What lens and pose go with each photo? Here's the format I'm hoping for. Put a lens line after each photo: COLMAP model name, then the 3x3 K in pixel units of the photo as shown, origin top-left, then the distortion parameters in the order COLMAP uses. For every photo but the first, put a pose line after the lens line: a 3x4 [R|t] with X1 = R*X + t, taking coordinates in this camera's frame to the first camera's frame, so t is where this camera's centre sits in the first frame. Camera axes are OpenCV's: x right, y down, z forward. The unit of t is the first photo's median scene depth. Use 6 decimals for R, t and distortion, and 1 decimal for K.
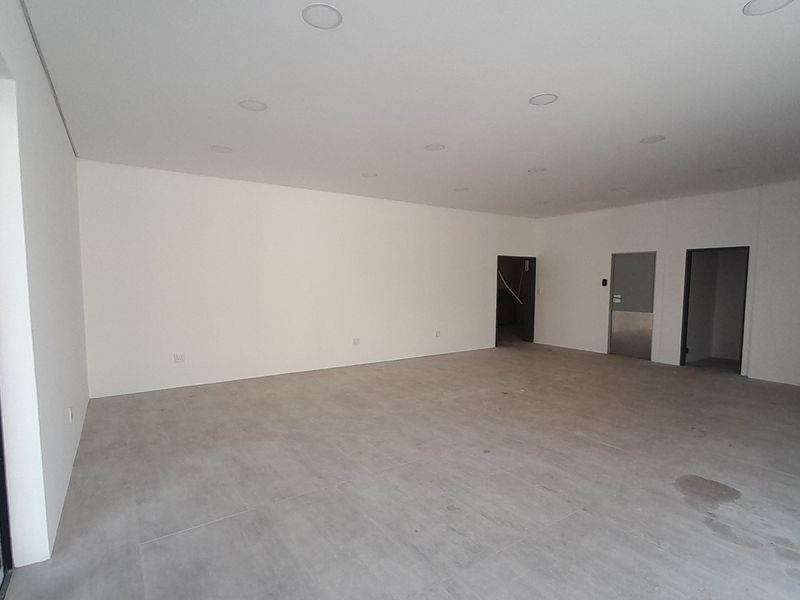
lens RADIAL K [[419.6, 0, 402.9], [0, 419.6, 301.8], [0, 0, 1]] dist [0.030128, -0.016864]
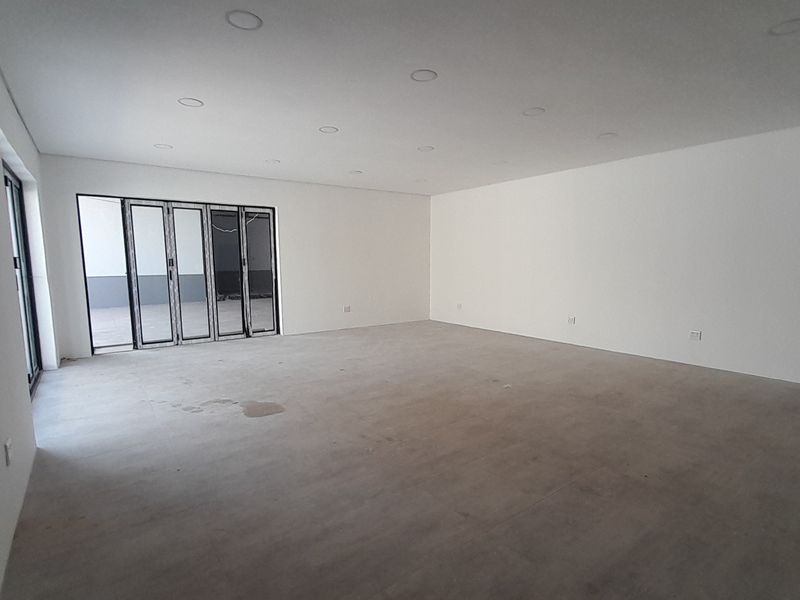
lens RADIAL K [[419.6, 0, 400.8], [0, 419.6, 306.1], [0, 0, 1]] dist [0.030128, -0.016864]
pose [[0.020839, 0.102174, -0.994548, 2.139154], [-0.048107, 0.993714, 0.101081, -0.047355], [0.998625, 0.045738, 0.025624, 1.469468]]
